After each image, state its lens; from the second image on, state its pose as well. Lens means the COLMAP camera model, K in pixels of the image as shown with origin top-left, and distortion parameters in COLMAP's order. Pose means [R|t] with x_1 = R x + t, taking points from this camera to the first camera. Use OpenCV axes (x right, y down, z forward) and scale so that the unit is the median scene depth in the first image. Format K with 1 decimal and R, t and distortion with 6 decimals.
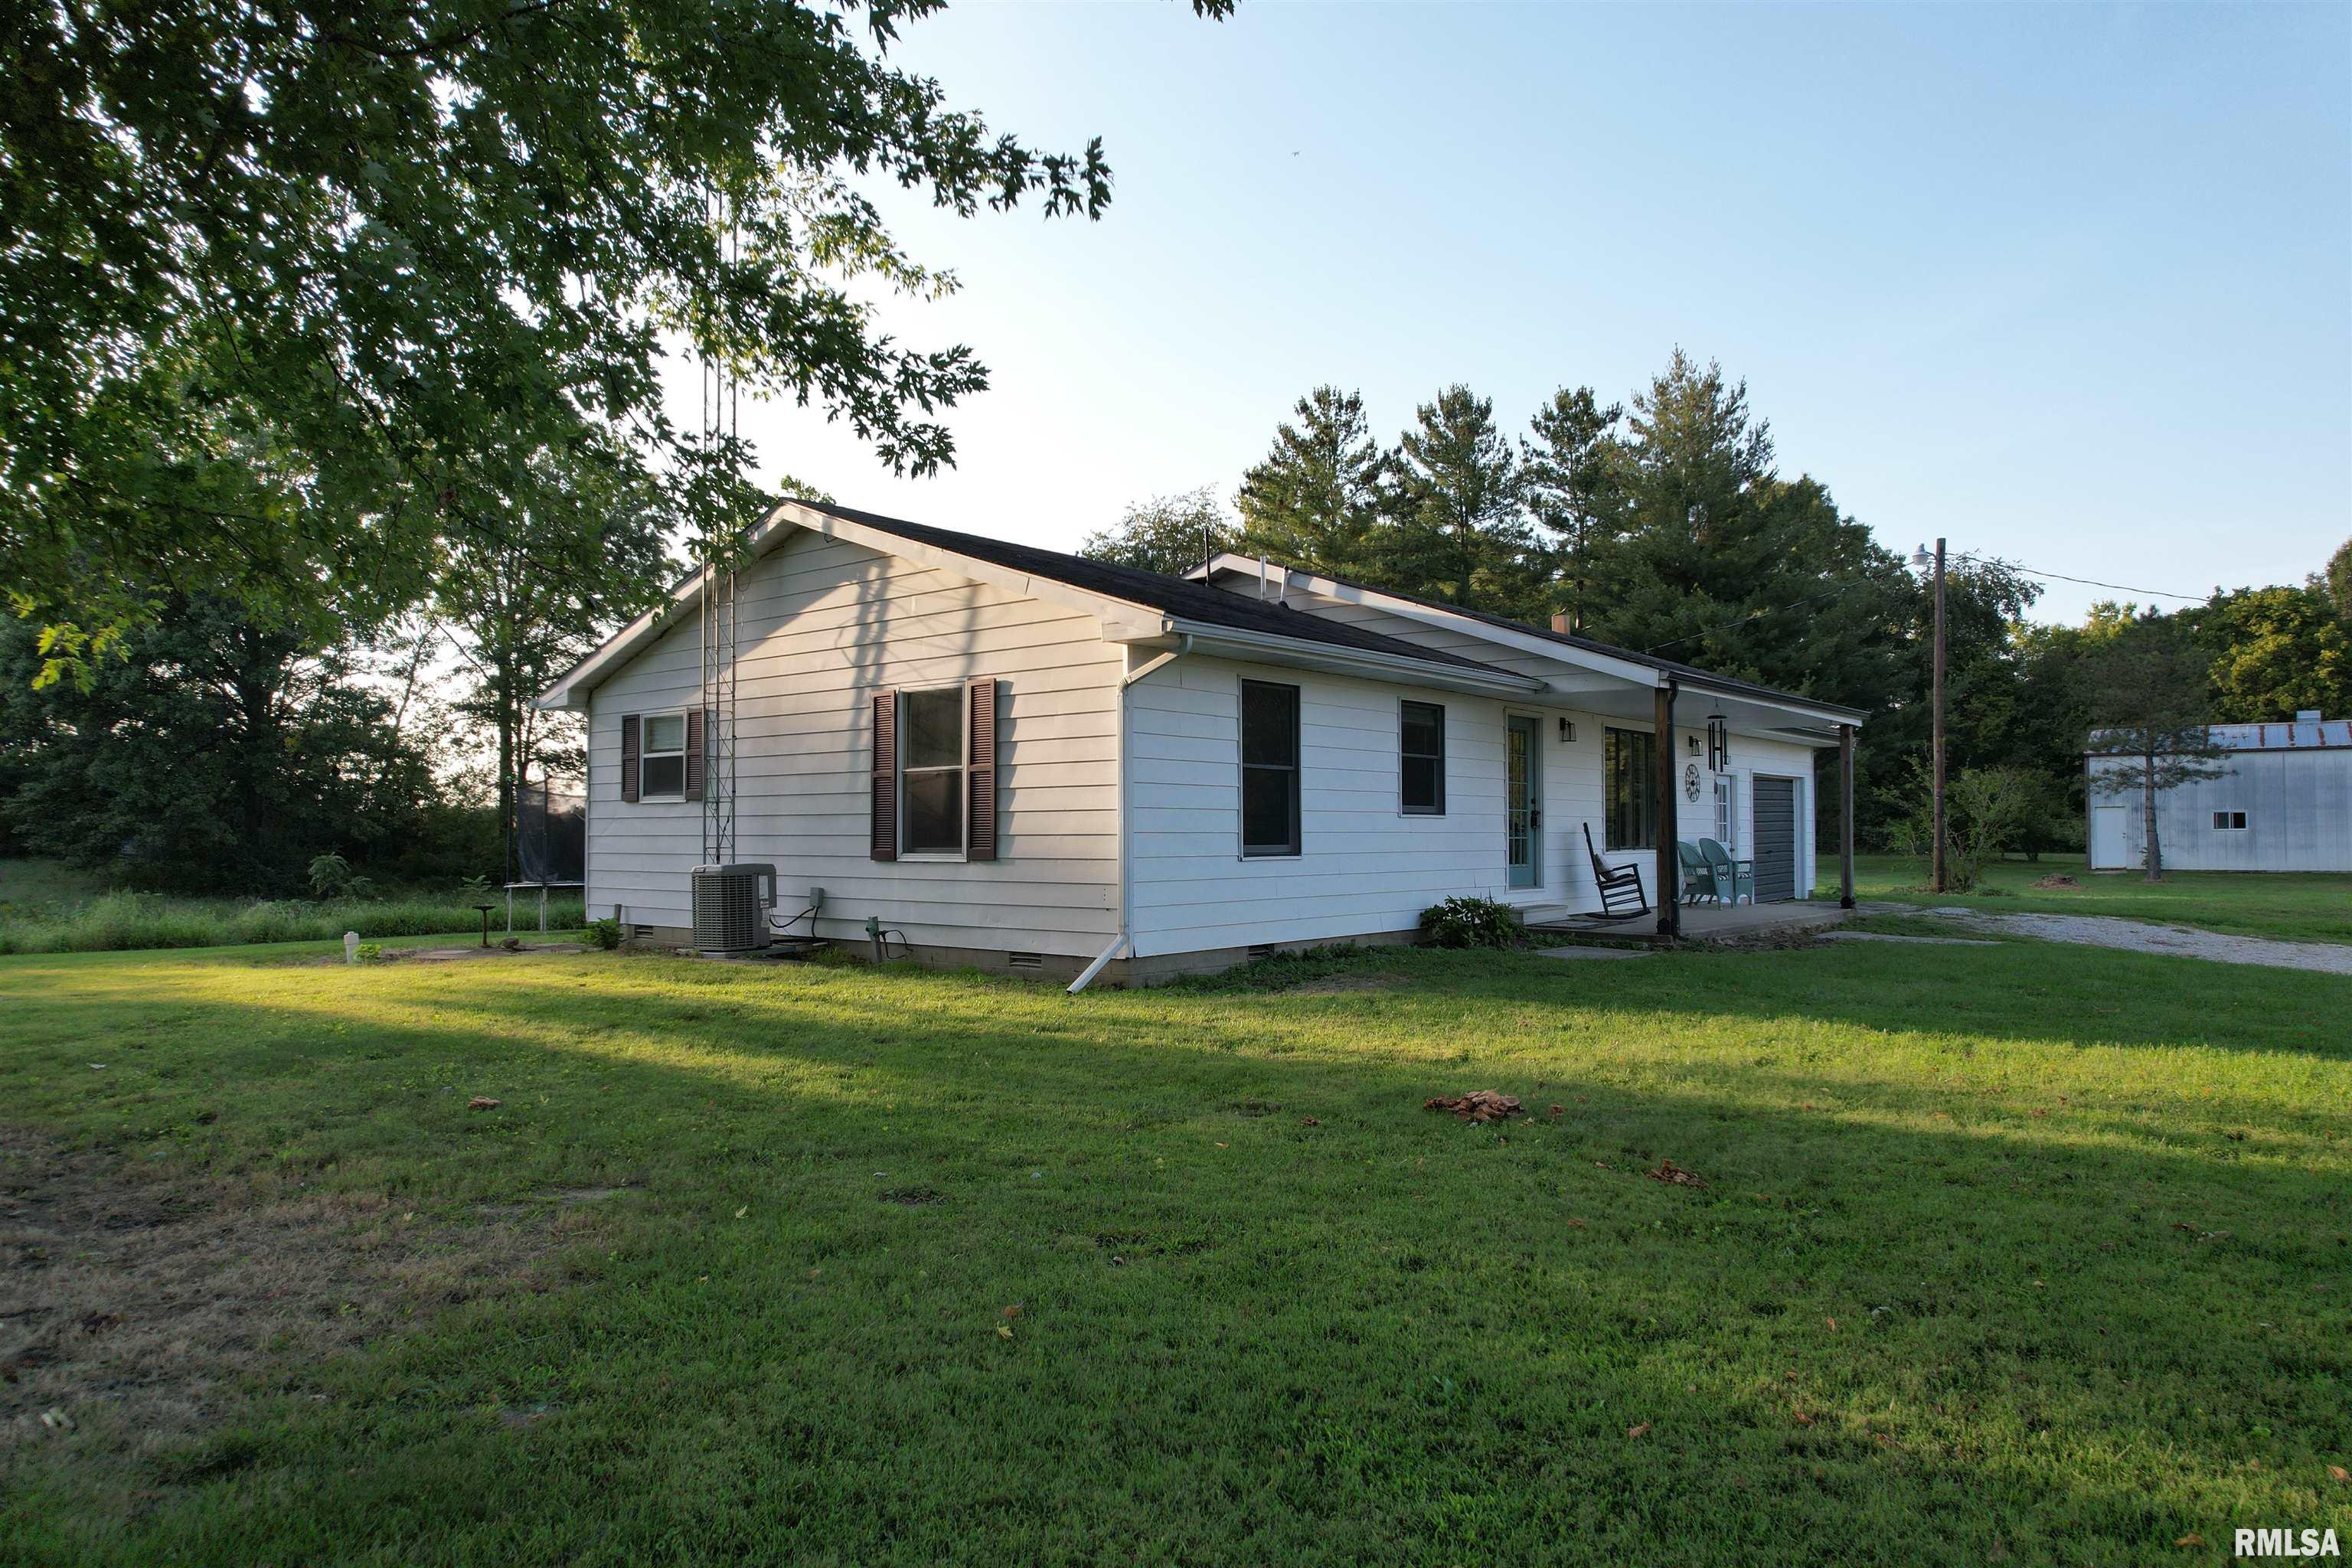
lens RADIAL K [[1501.9, 0, 1180.1], [0, 1501.9, 792.4], [0, 0, 1]] dist [-0.075513, 0.069375]
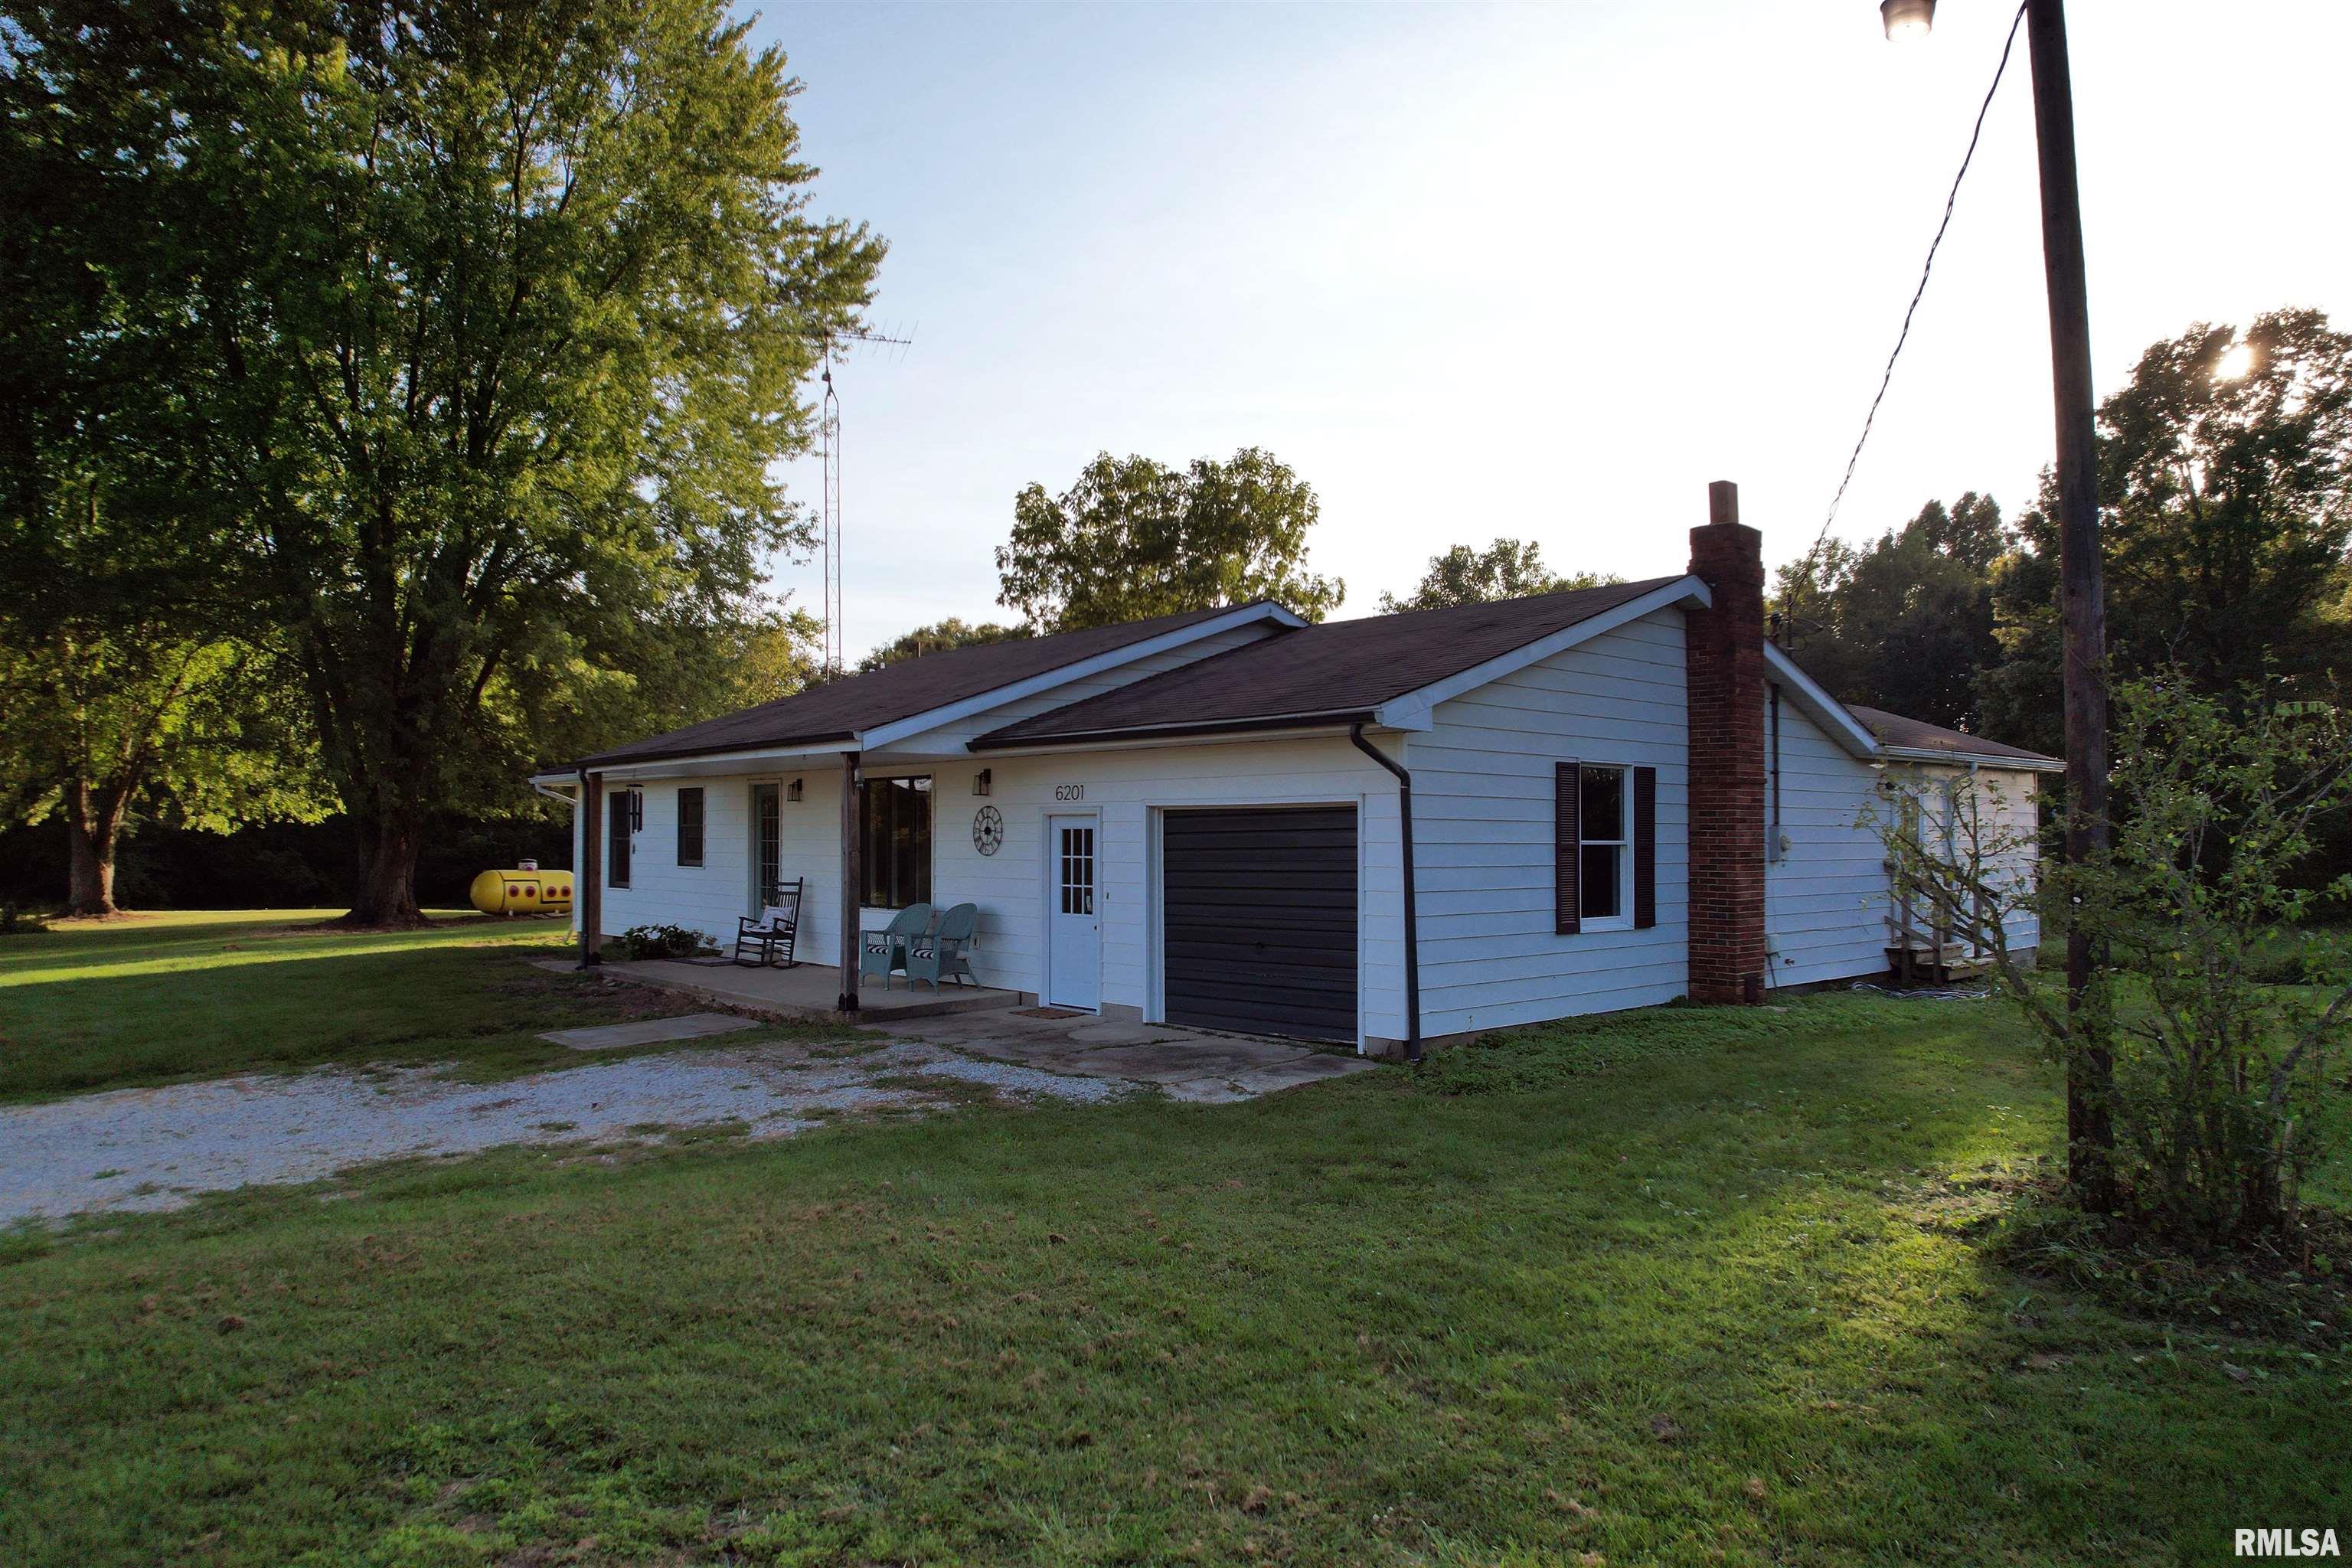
lens RADIAL K [[1501.9, 0, 1180.1], [0, 1501.9, 792.4], [0, 0, 1]] dist [-0.075513, 0.069375]
pose [[-0.136759, -0.023089, -0.990335, 1.433446], [0.031324, 0.999128, -0.027620, -0.002027], [0.990109, -0.034799, -0.135916, 1.569613]]
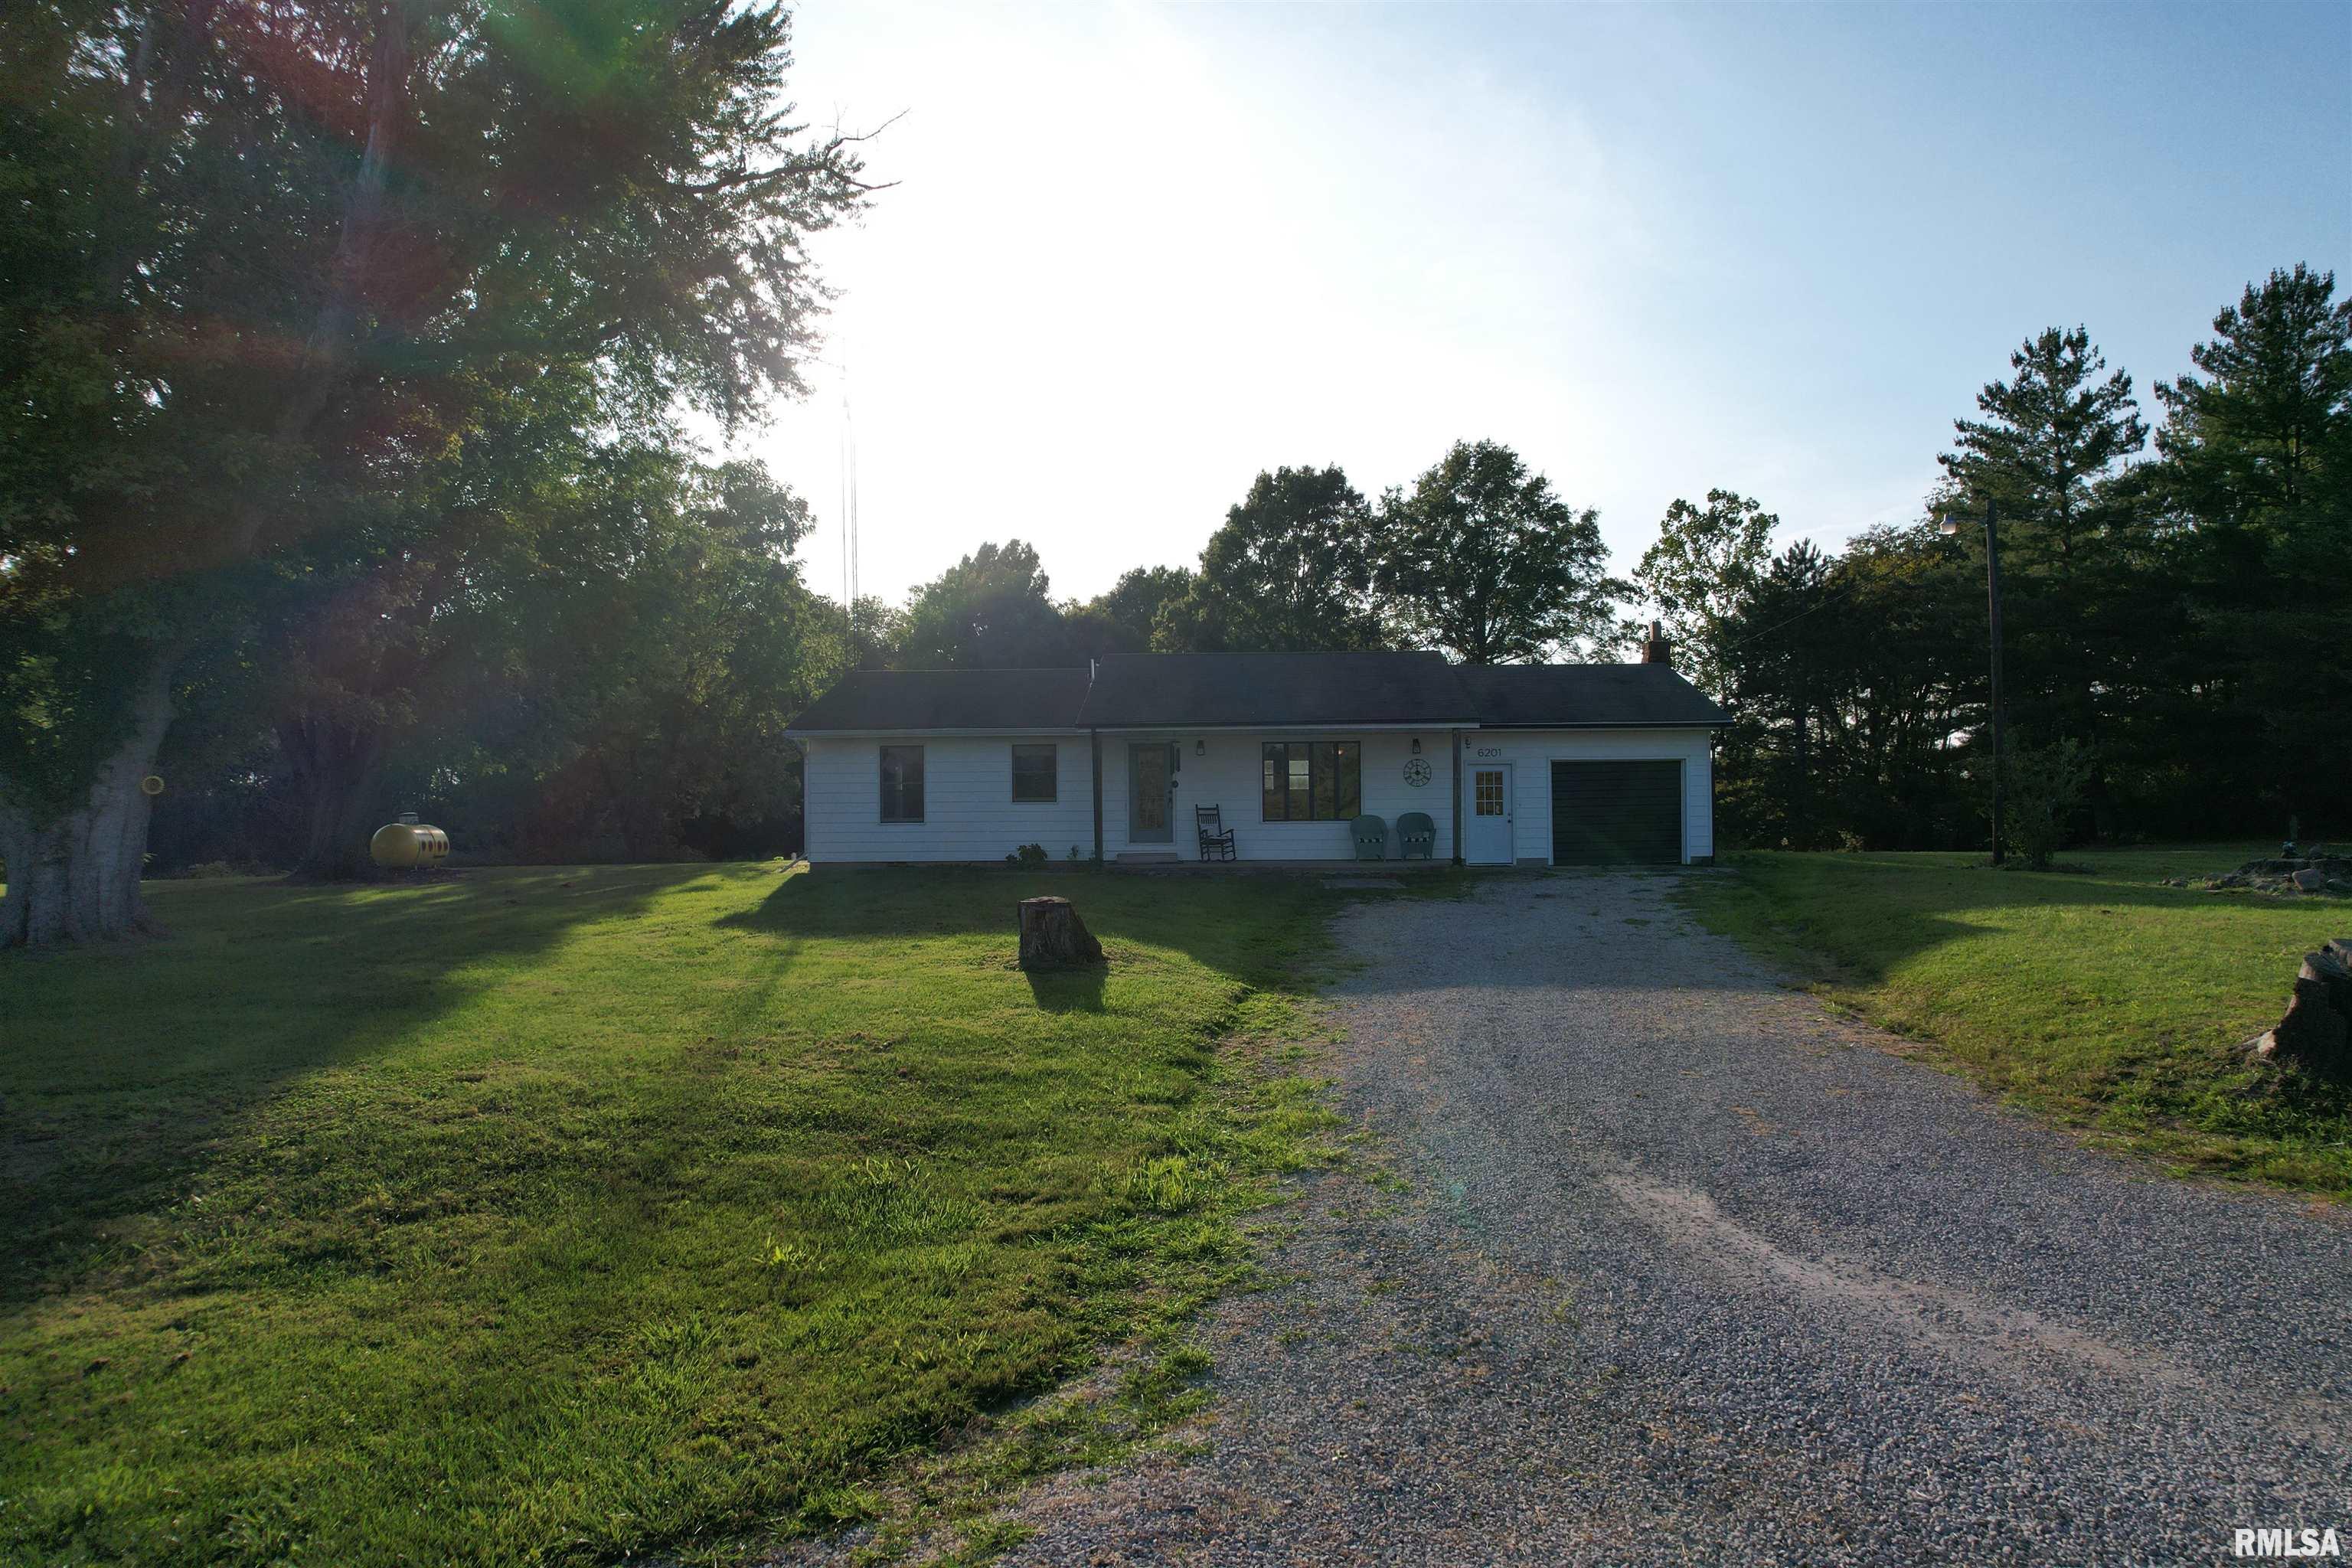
lens RADIAL K [[1485.0, 0, 1187.1], [0, 1485.0, 808.3], [0, 0, 1]] dist [-0.028751, 0.001741]
pose [[0.601266, -0.003884, -0.799040, 1.719827], [0.030084, 0.999389, 0.017780, -0.005411], [0.798483, -0.034729, 0.601015, -0.005571]]
